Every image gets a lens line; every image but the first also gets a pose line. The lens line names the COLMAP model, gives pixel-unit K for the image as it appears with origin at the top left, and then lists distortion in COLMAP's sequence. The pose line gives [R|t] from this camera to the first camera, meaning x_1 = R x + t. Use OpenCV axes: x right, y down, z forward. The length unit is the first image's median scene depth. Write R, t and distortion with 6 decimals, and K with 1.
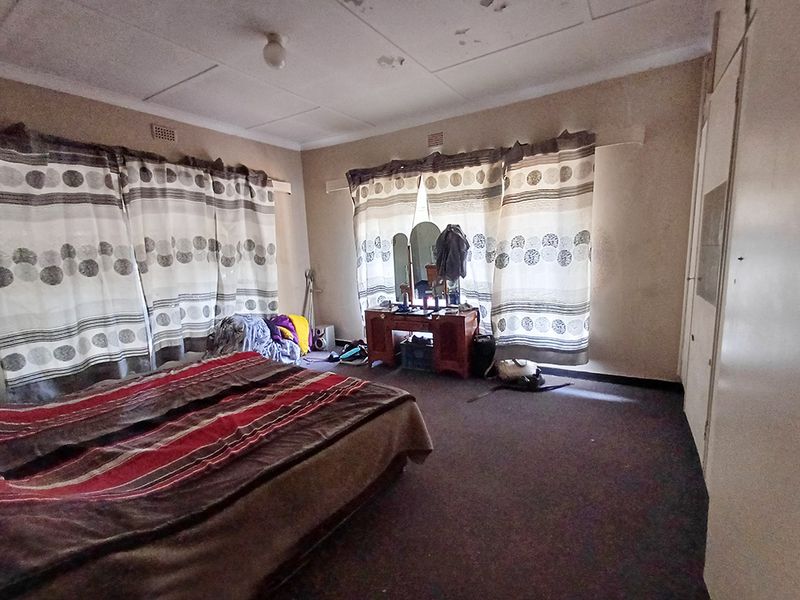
lens RADIAL K [[365.7, 0, 405.8], [0, 365.7, 303.3], [0, 0, 1]] dist [0.001919, 0.001049]
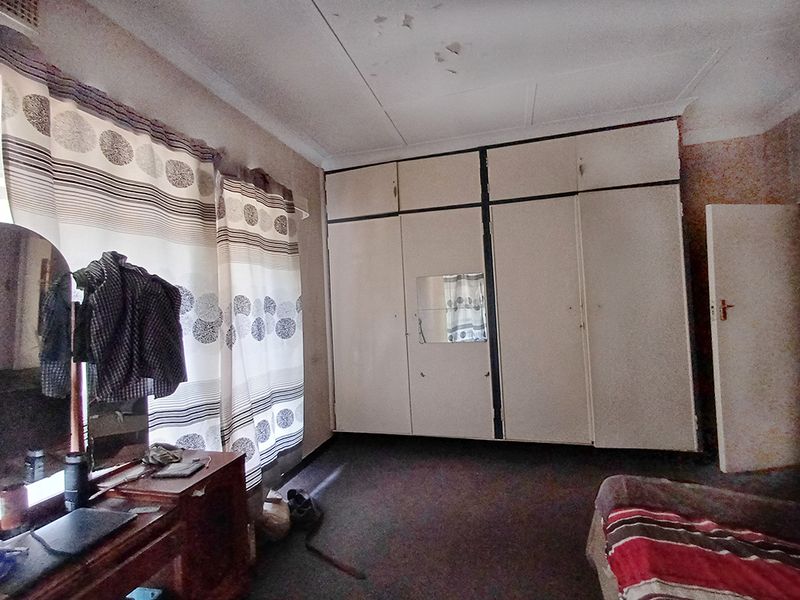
lens RADIAL K [[365.7, 0, 405.8], [0, 365.7, 303.3], [0, 0, 1]] dist [0.001919, 0.001049]
pose [[-0.313135, 0.057671, 0.947956, -0.366894], [0.179523, 0.983754, -0.000548, -0.119883], [-0.932587, 0.170008, -0.318401, 0.928218]]
